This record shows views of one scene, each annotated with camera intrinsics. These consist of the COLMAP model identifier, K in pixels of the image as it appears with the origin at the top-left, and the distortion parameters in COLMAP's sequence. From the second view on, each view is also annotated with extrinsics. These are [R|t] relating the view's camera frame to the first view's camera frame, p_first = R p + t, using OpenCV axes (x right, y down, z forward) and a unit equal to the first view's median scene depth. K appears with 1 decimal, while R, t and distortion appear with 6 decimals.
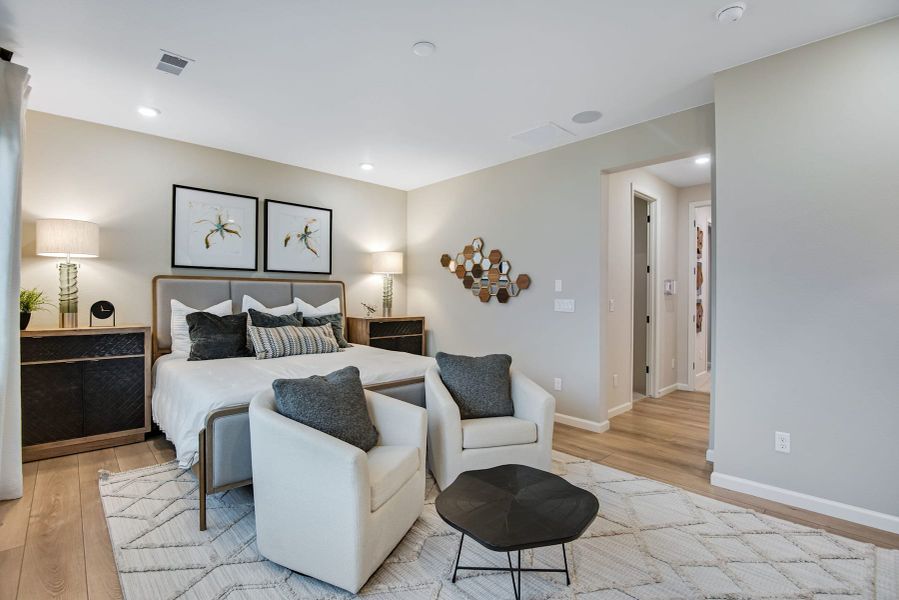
lens RADIAL K [[413.6, 0, 443.0], [0, 413.6, 296.3], [0, 0, 1]] dist [-0.010860, -0.002028]
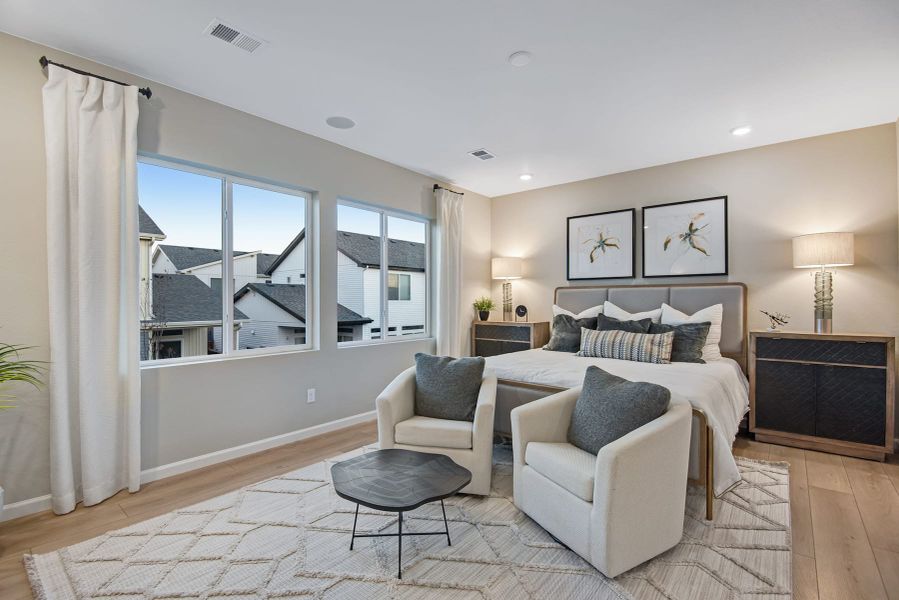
lens RADIAL K [[413.6, 0, 444.5], [0, 413.6, 303.7], [0, 0, 1]] dist [-0.010860, -0.002028]
pose [[0.108280, -0.003736, -0.994113, 0.537452], [-0.001582, 0.999991, -0.003930, 0.008712], [0.994119, 0.001998, 0.108273, 0.403412]]
